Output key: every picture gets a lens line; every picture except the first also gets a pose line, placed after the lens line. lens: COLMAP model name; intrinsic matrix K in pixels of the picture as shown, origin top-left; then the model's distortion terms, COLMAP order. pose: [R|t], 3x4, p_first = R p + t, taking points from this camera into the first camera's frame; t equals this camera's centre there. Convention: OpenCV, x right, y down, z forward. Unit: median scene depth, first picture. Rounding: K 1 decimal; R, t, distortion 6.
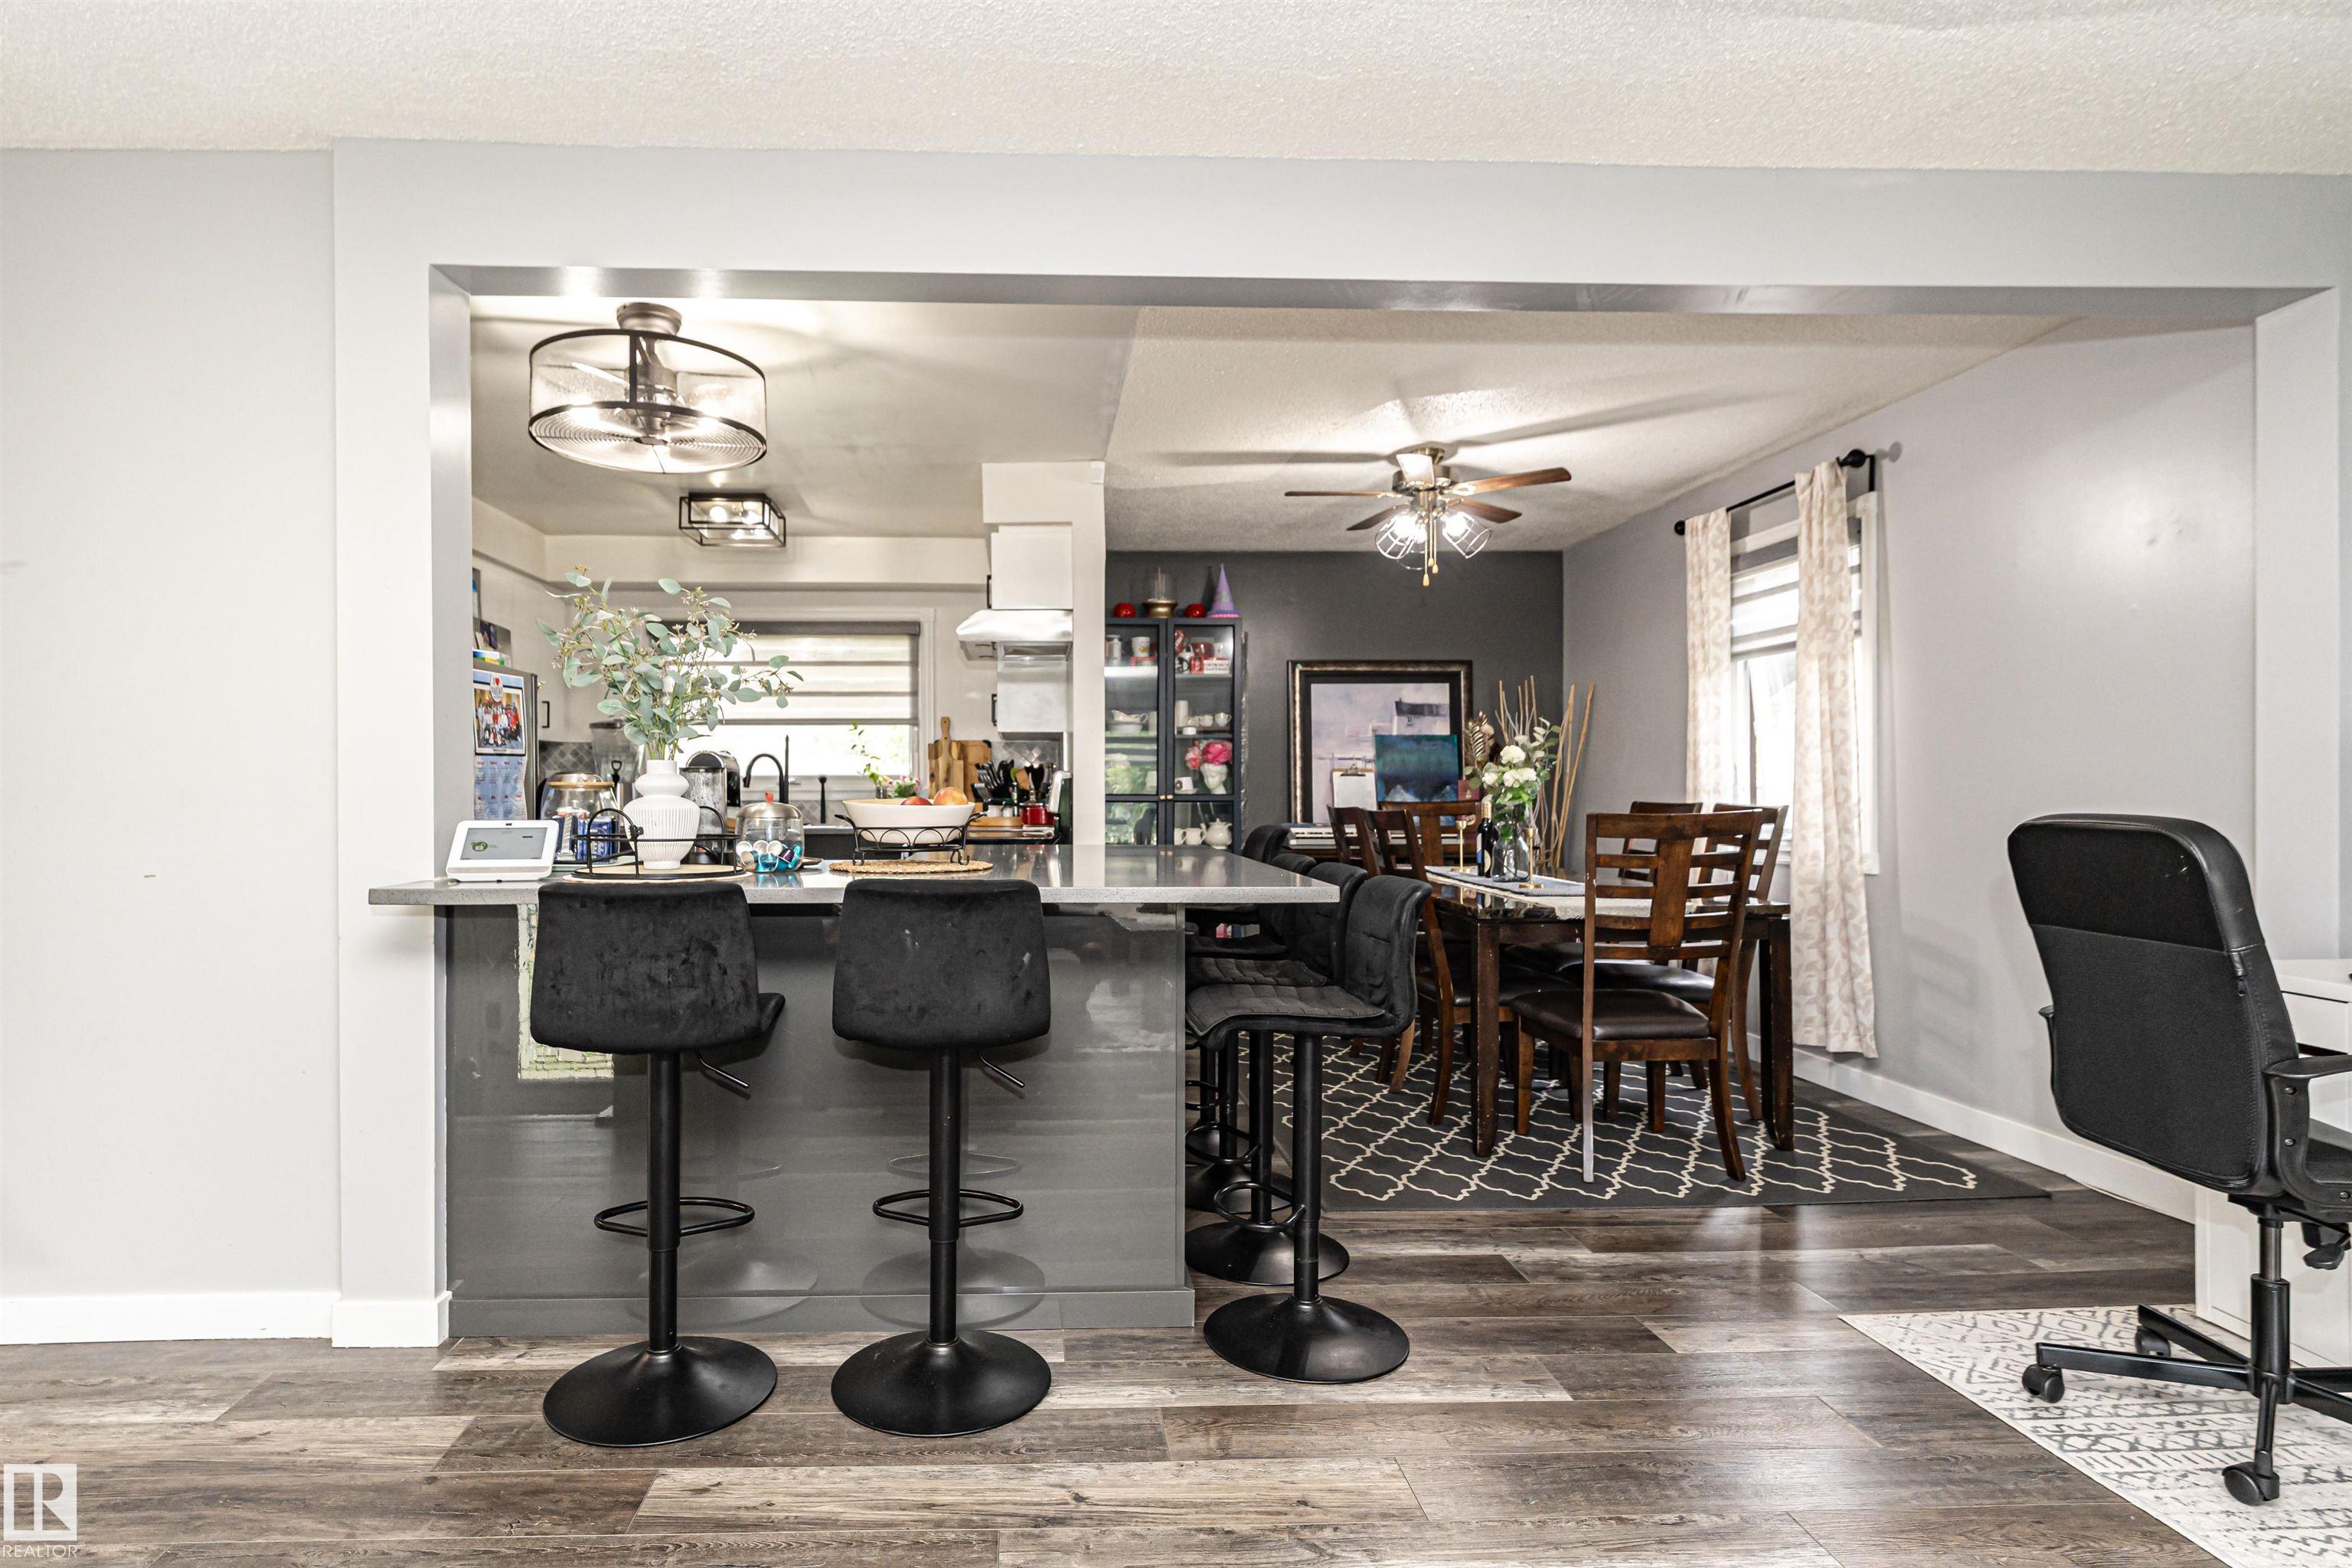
lens RADIAL K [[1236.9, 0, 1065.9], [0, 1236.9, 799.9], [0, 0, 1]] dist [0.001246, 0.000180]
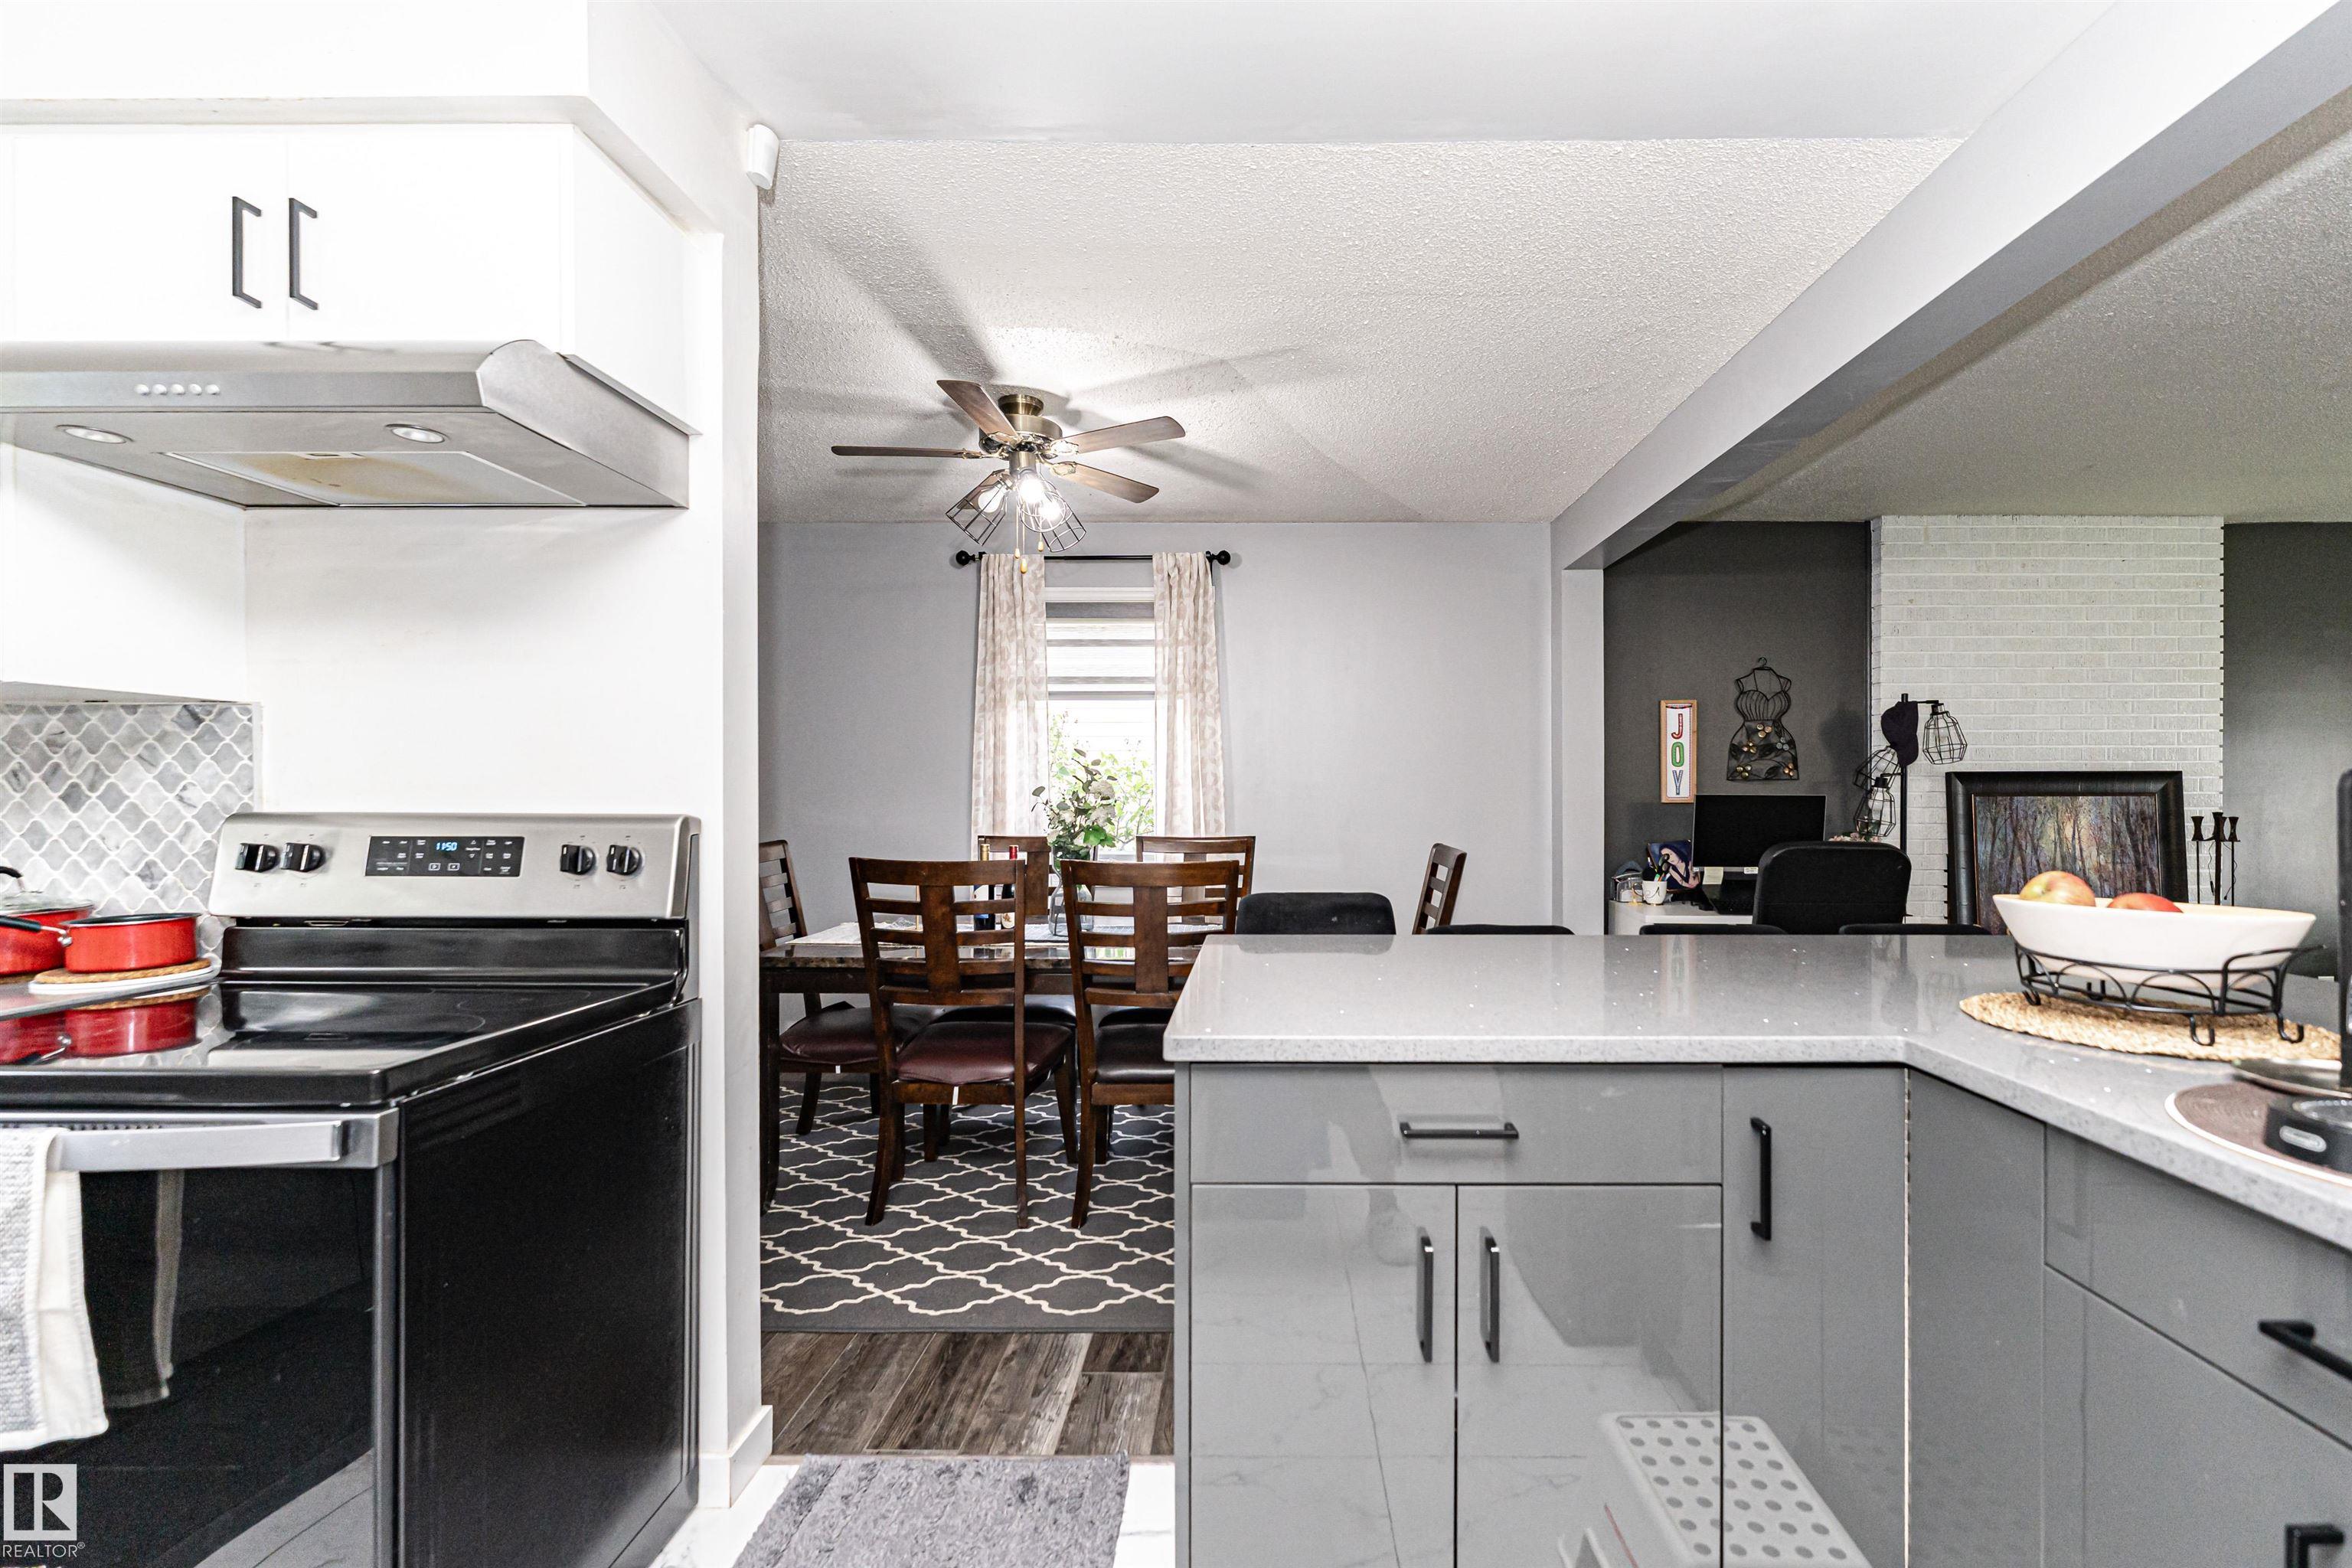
lens RADIAL K [[1049.3, 0, 1232.9], [0, 1049.3, 792.0], [0, 0, 1]] dist [-0.009010, -0.000268]
pose [[0.047477, -0.002176, 0.998870, -0.387749], [0.009605, 0.999952, 0.001722, -0.036610], [-0.998826, 0.009512, 0.047496, 0.848144]]
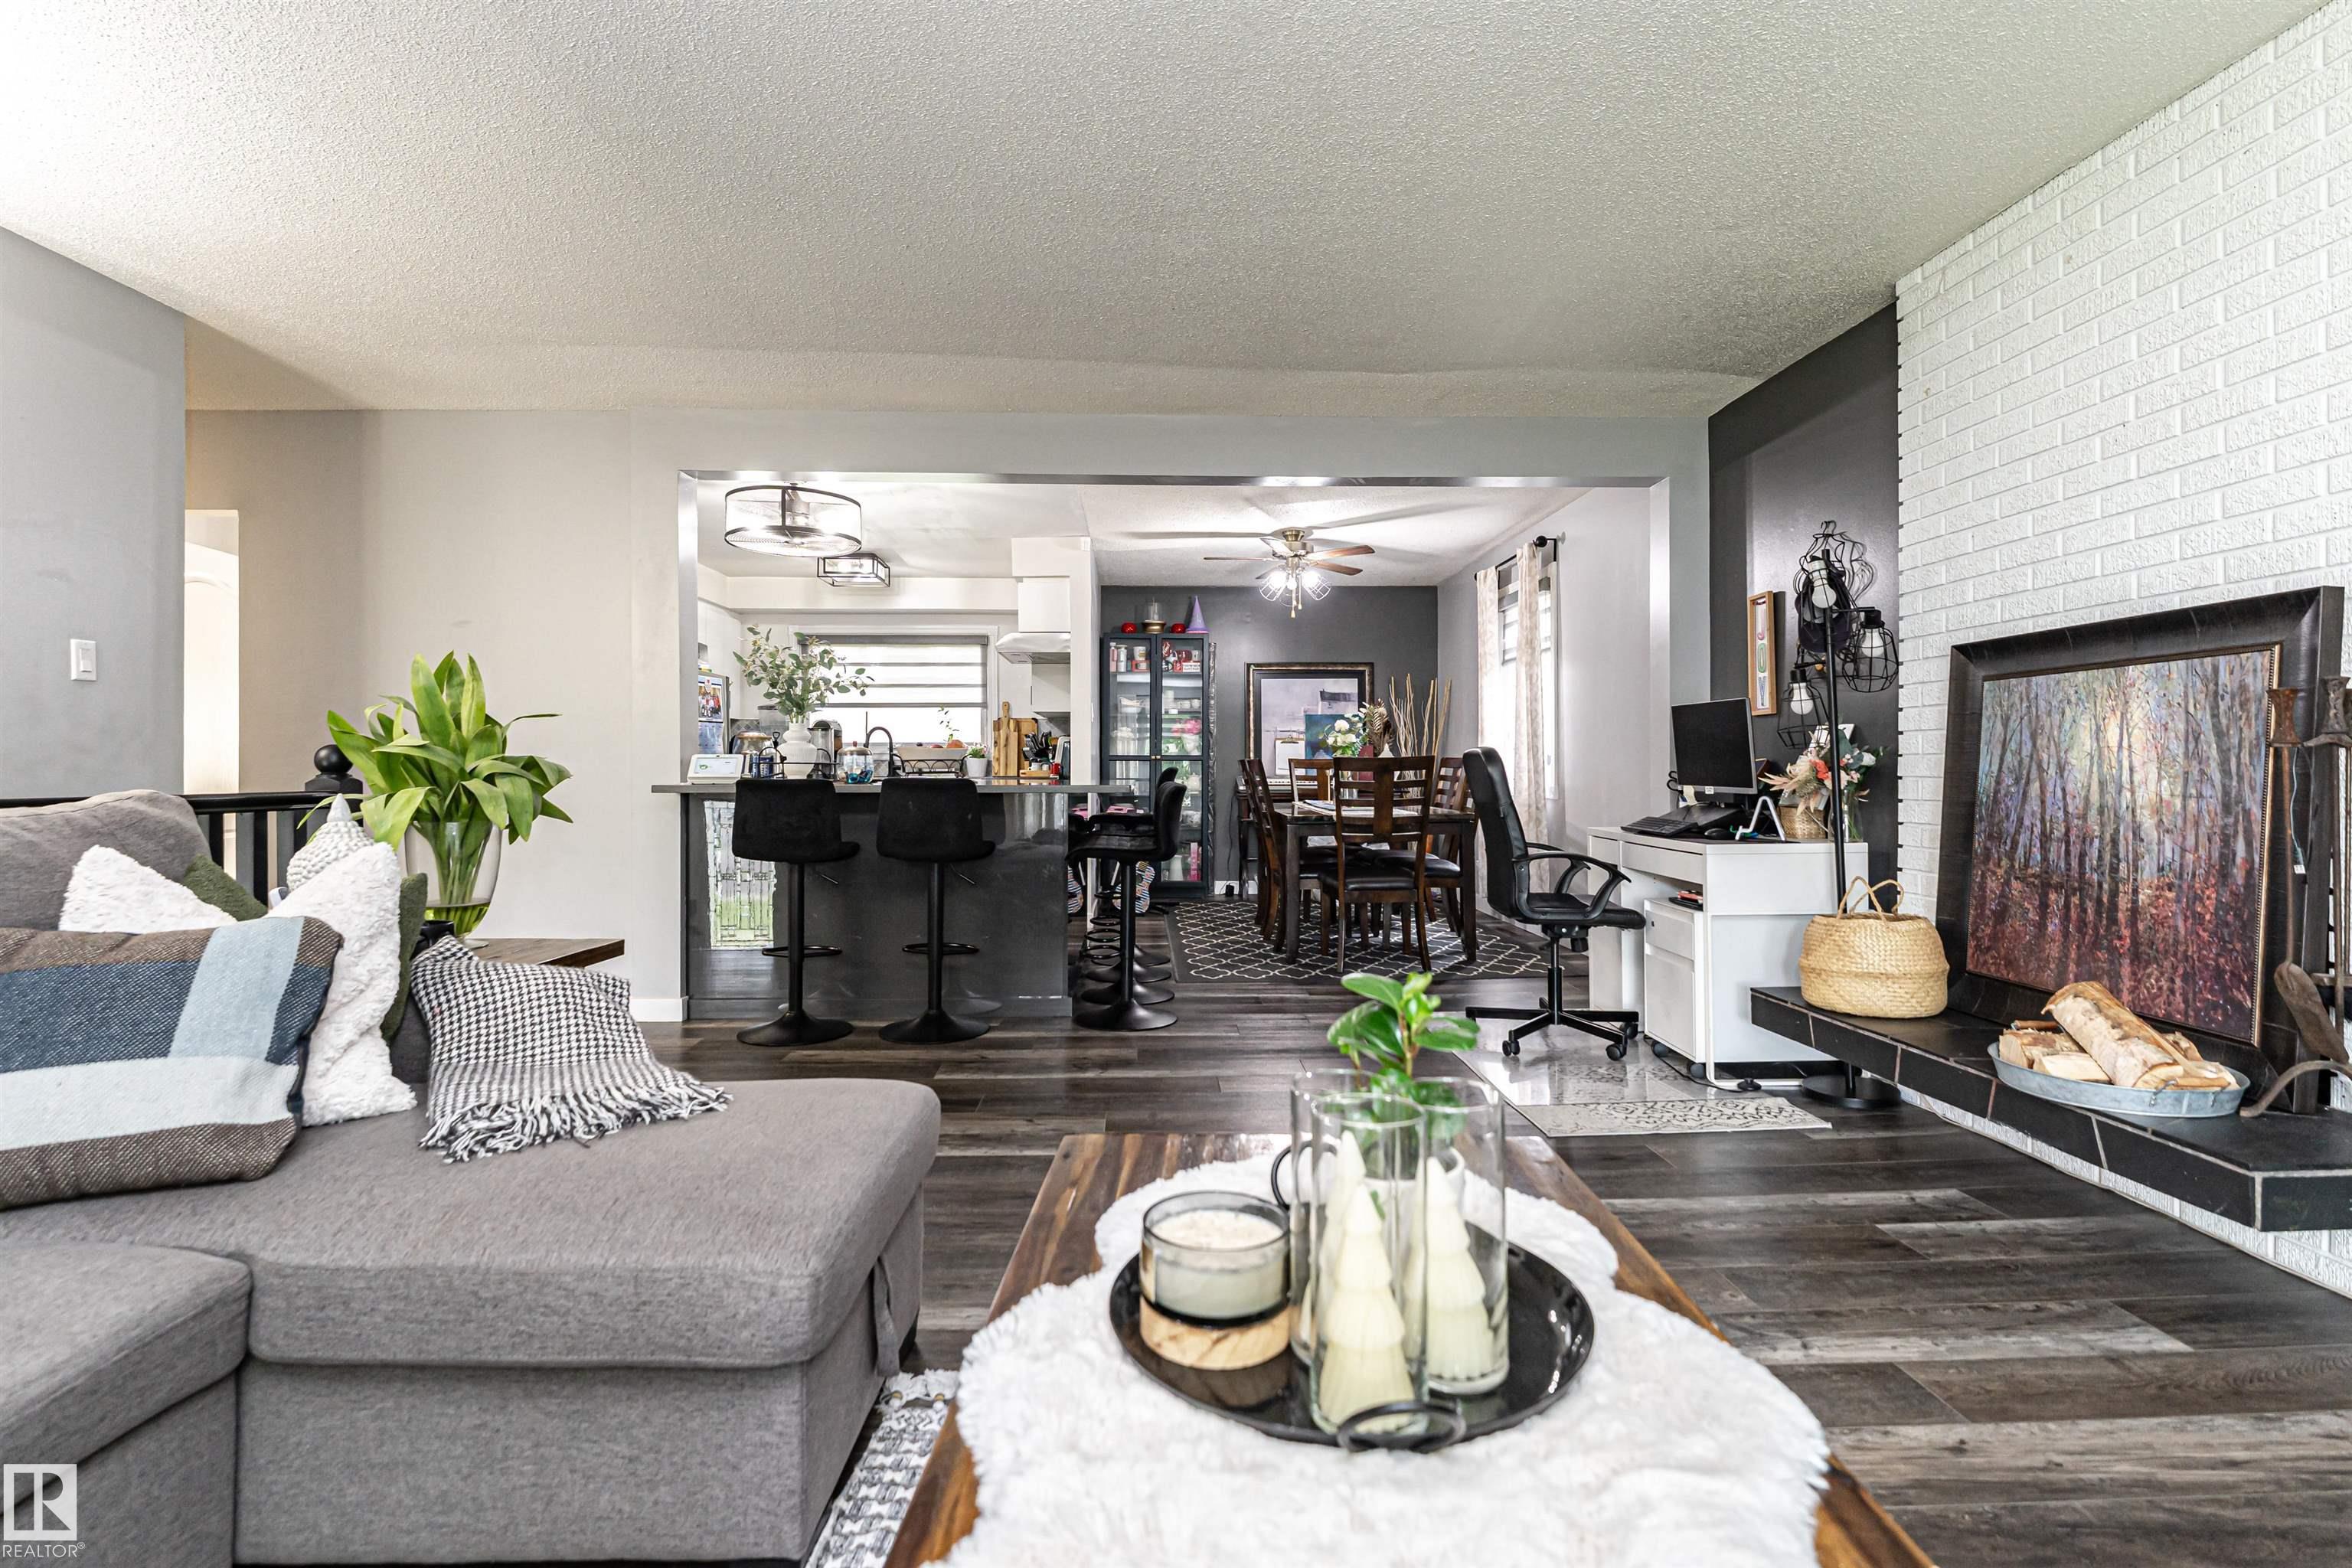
lens RADIAL K [[1110.0, 0, 1179.8], [0, 1110.0, 768.9], [0, 0, 1]] dist [0.003280, 0.000575]
pose [[0.999999, 0.000371, -0.001643, 0.151330], [-0.000384, 0.999970, -0.007712, 0.029056], [0.001641, 0.007713, 0.999969, -0.404174]]
